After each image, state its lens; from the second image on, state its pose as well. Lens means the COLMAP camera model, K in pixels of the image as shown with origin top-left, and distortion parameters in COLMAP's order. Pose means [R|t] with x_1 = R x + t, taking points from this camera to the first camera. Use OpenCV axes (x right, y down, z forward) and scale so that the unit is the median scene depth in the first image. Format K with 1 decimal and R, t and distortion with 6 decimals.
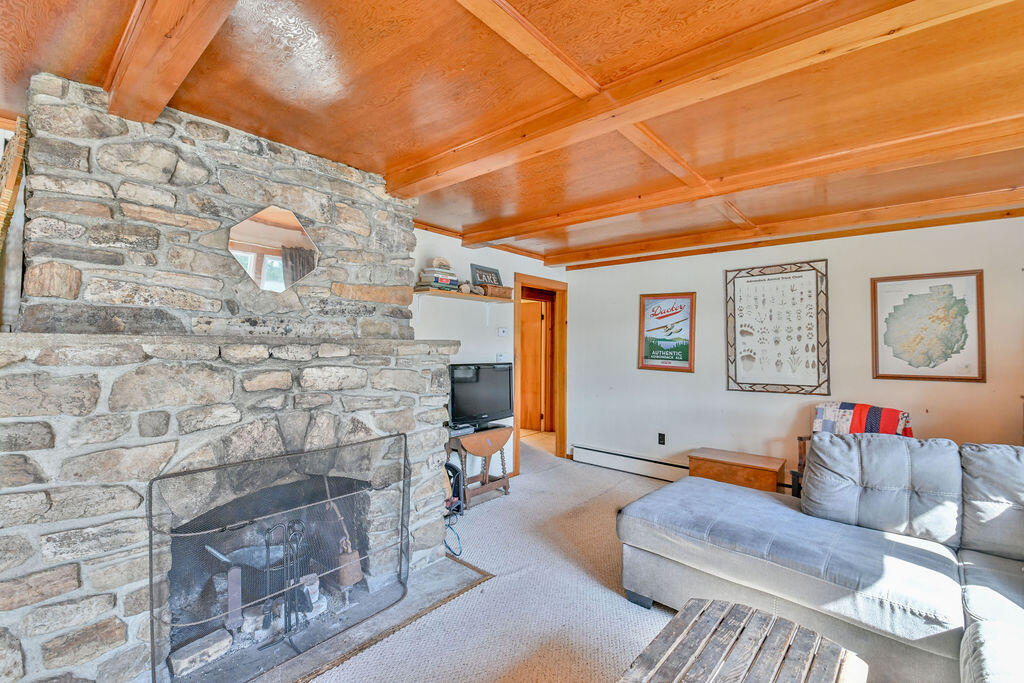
lens RADIAL K [[444.2, 0, 516.5], [0, 444.2, 337.9], [0, 0, 1]] dist [-0.011191, -0.000524]
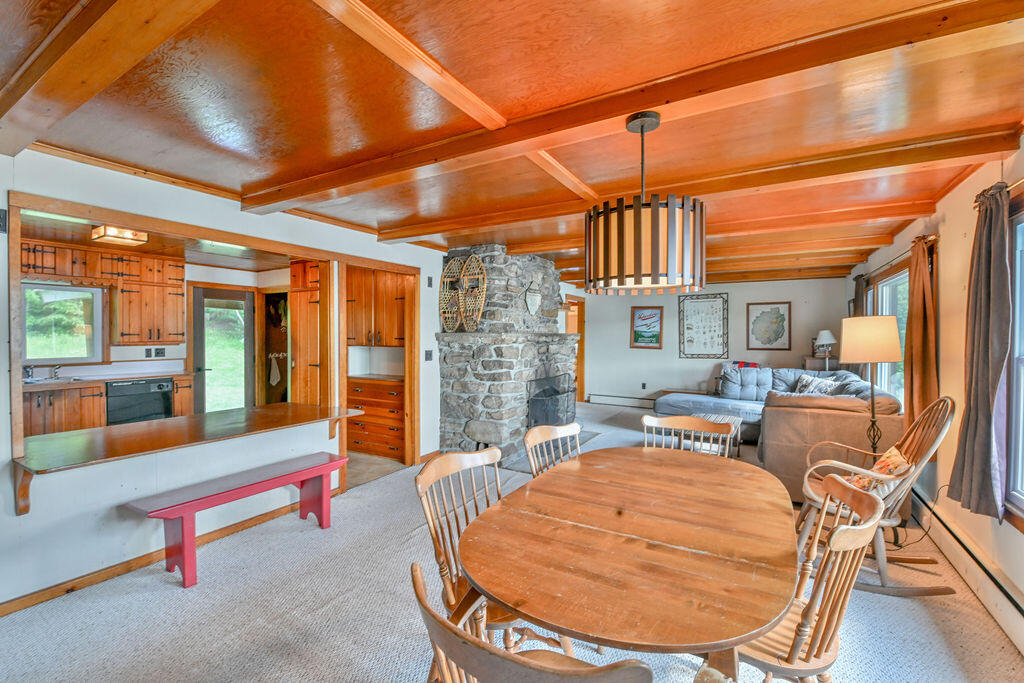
lens RADIAL K [[444.2, 0, 506.6], [0, 444.2, 340.2], [0, 0, 1]] dist [-0.011191, -0.000524]
pose [[0.985192, -0.007490, 0.171289, -0.682407], [0.002191, 0.999514, 0.031105, -0.024375], [-0.171438, -0.030269, 0.984730, -0.881531]]
